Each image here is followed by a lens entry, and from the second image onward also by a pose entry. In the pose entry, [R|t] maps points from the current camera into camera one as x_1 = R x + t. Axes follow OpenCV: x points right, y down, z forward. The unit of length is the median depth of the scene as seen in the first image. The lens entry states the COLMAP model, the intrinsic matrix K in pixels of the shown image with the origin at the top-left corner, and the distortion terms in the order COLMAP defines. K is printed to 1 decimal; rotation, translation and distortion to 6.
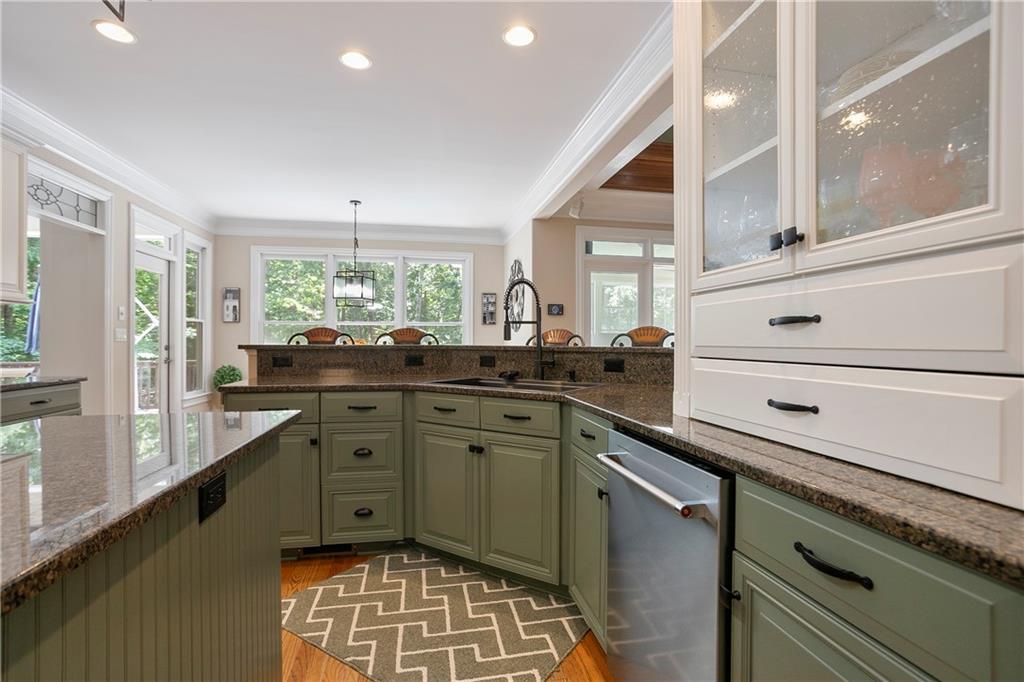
lens RADIAL K [[500.9, 0, 513.5], [0, 500.9, 344.4], [0, 0, 1]] dist [-0.039634, 0.015695]
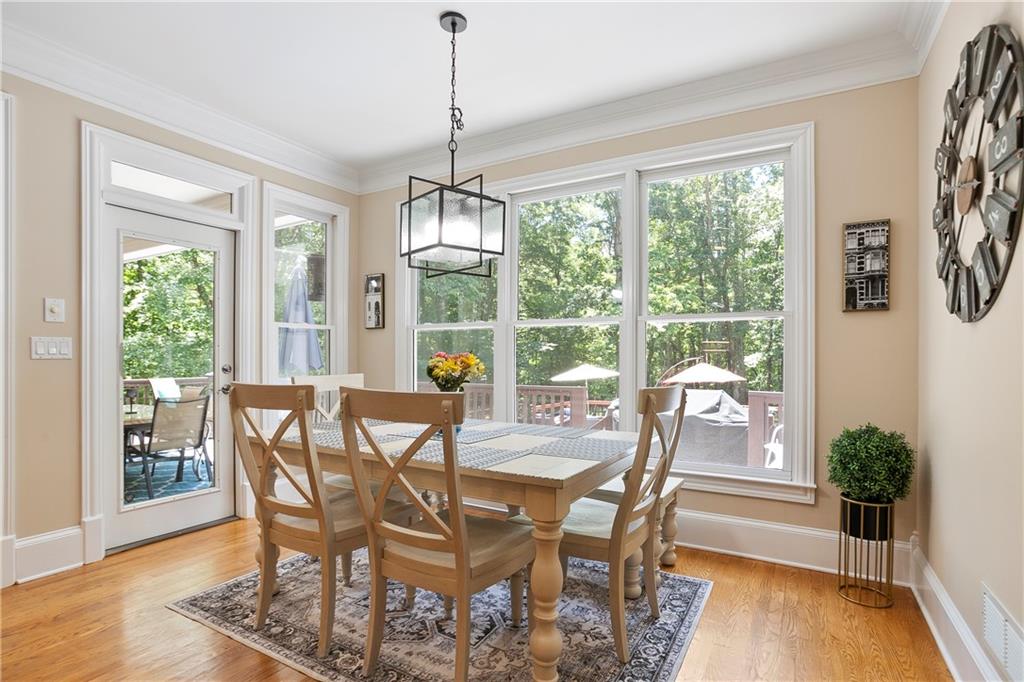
lens RADIAL K [[500.9, 0, 522.7], [0, 500.9, 360.6], [0, 0, 1]] dist [-0.039634, 0.015695]
pose [[0.755511, 0.002664, -0.655130, -0.004619], [-0.003837, 0.999993, -0.000358, -0.004243], [0.655124, 0.002784, 0.755516, 0.640169]]
